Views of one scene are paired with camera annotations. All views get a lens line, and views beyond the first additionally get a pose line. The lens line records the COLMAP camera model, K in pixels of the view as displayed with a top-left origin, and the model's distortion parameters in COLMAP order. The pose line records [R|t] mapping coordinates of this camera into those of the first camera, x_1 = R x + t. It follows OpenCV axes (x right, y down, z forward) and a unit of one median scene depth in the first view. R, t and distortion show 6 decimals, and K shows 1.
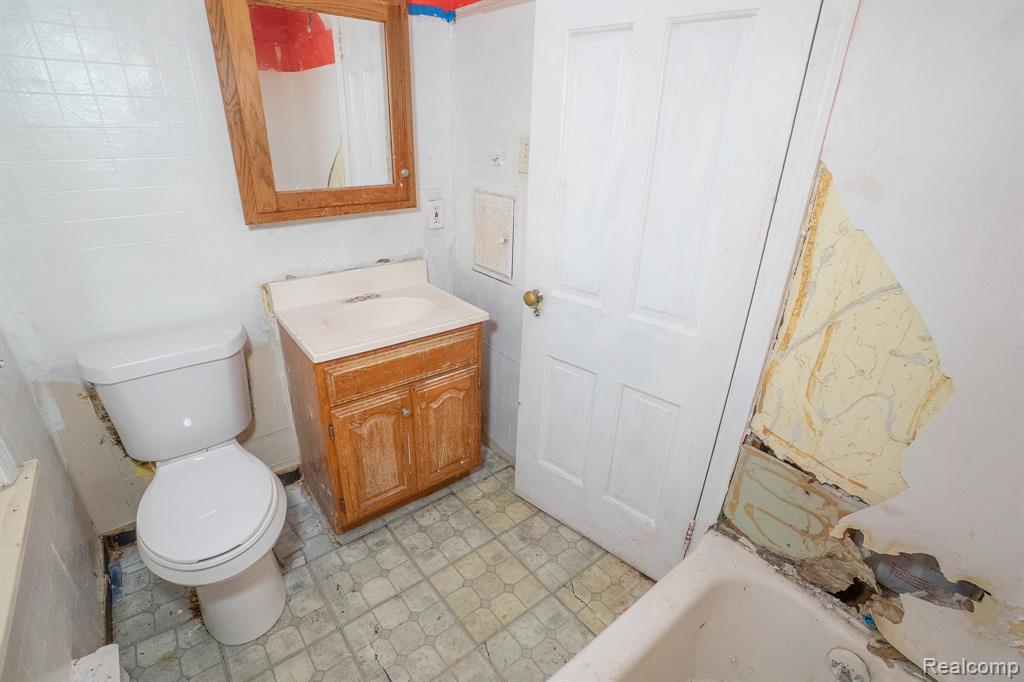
lens RADIAL K [[462.9, 0, 512.0], [0, 462.9, 341.0], [0, 0, 1]] dist [-0.059133, 0.021095]
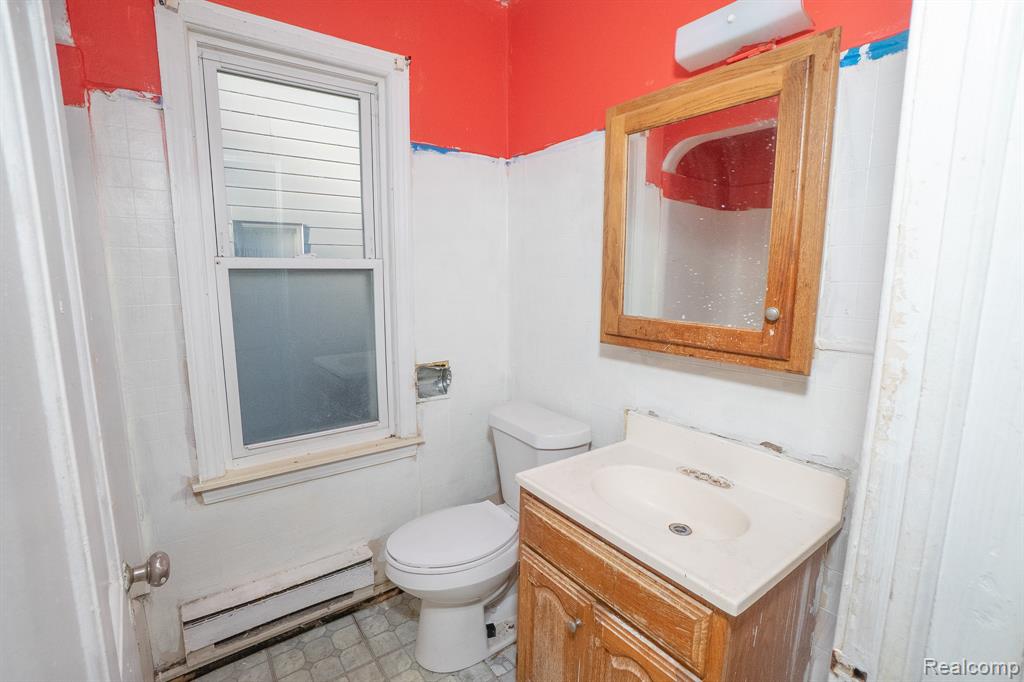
lens RADIAL K [[462.9, 0, 512.0], [0, 462.9, 341.0], [0, 0, 1]] dist [-0.059133, 0.021095]
pose [[-0.029714, 0.118997, -0.992450, 0.394462], [-0.431407, 0.894124, 0.120124, -0.265875], [0.901668, 0.431719, 0.024769, 0.709316]]
